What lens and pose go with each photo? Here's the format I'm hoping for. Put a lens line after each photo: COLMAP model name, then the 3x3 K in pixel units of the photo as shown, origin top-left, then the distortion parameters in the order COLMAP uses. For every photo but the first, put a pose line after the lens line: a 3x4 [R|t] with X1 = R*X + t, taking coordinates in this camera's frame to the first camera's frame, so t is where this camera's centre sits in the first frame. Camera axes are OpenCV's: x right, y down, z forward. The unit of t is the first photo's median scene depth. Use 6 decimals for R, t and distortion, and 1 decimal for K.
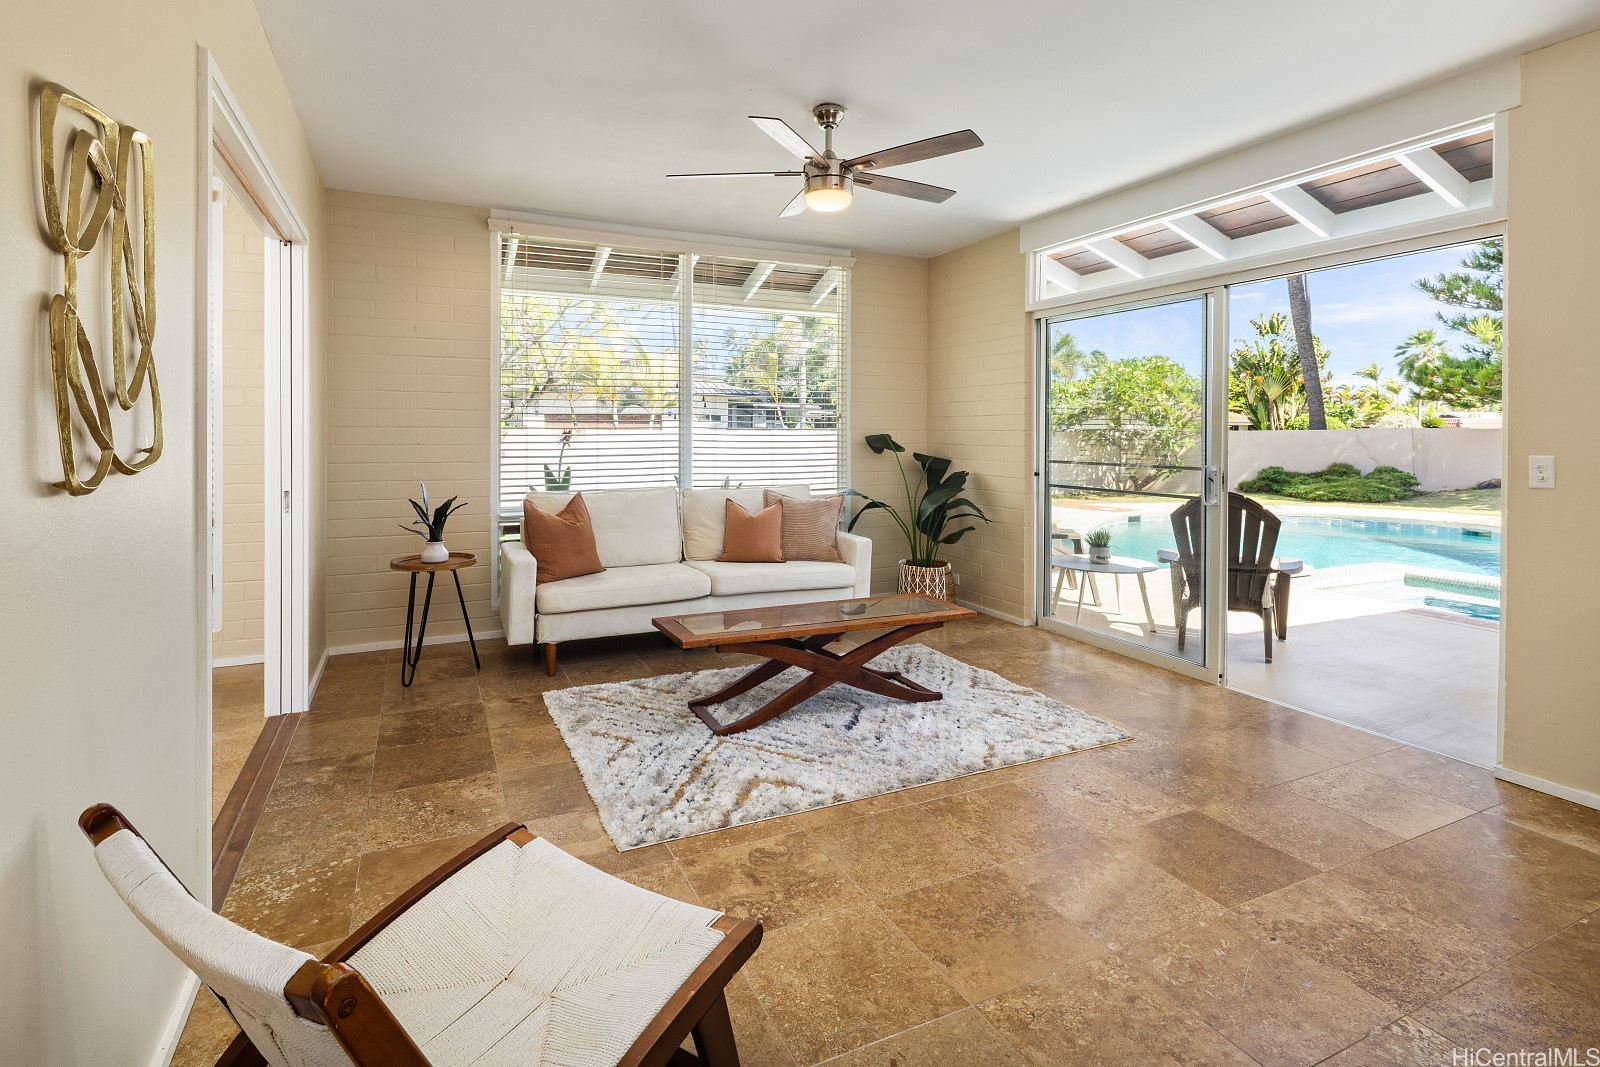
lens RADIAL K [[788.2, 0, 796.8], [0, 788.2, 435.3], [0, 0, 1]] dist [0.000135, -0.000304]
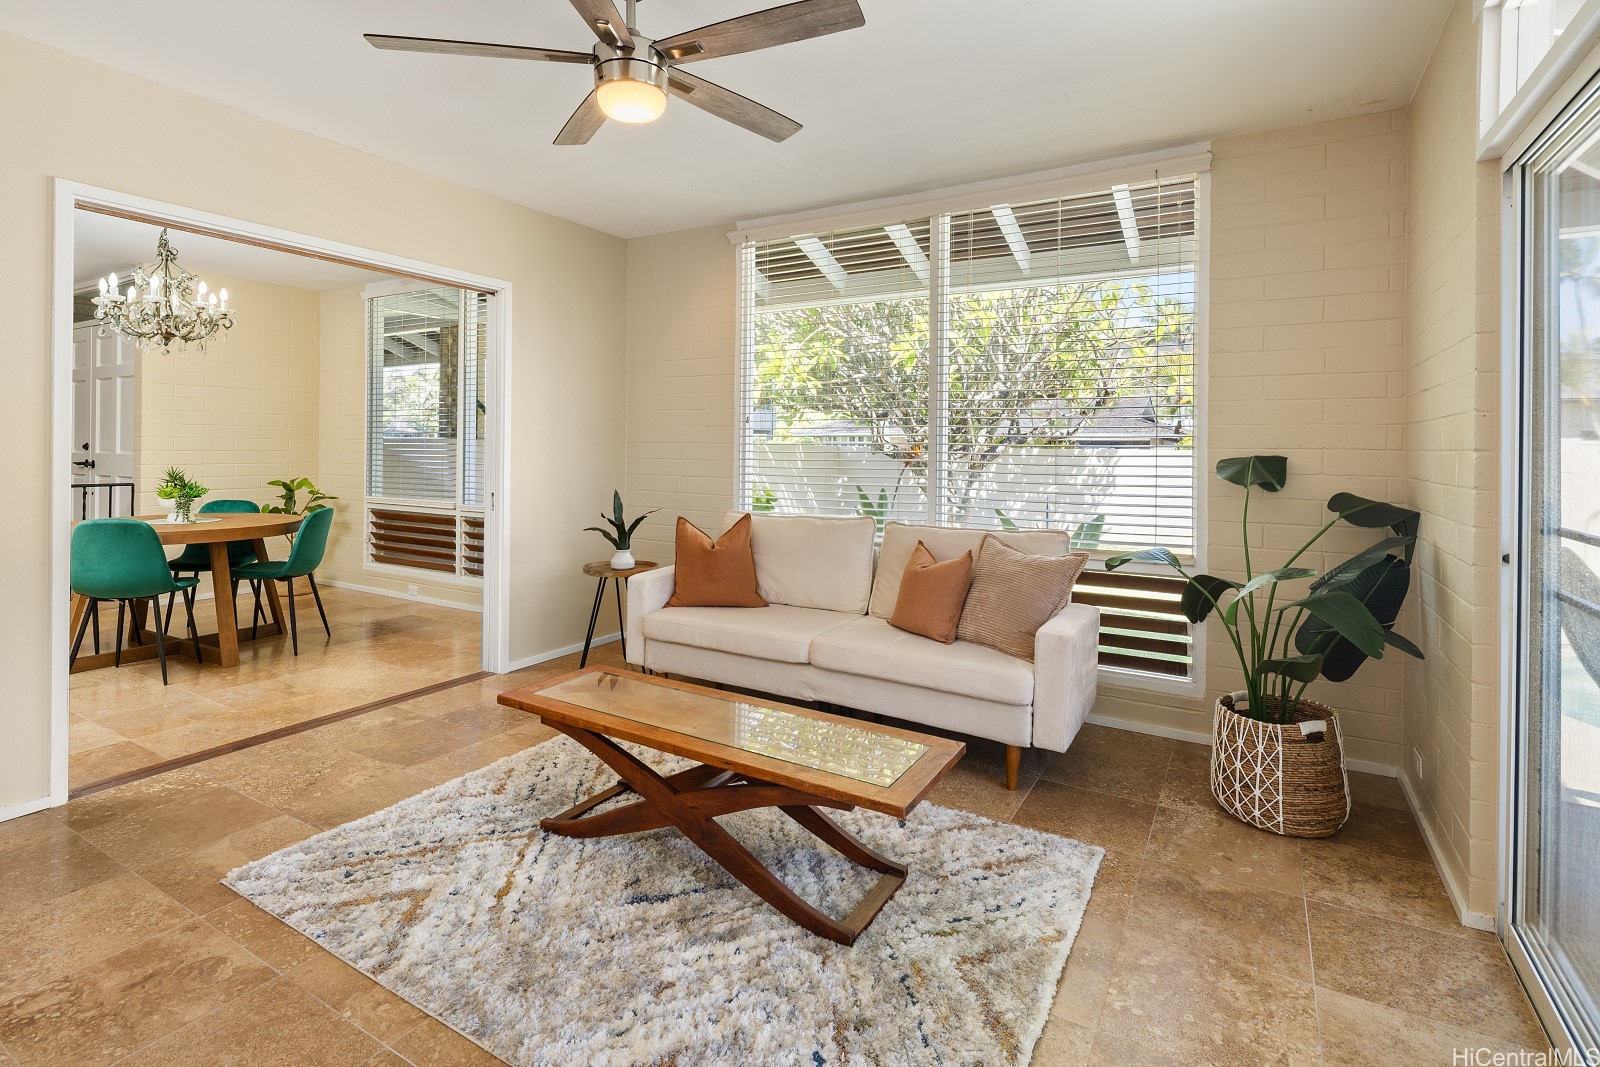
lens RADIAL K [[788.2, 0, 796.8], [0, 788.2, 435.3], [0, 0, 1]] dist [0.000135, -0.000304]
pose [[0.559619, -0.010635, -0.828682, 0.477542], [-0.019413, 0.999475, -0.025936, 0.004770], [0.828523, 0.030602, 0.559118, 0.521045]]
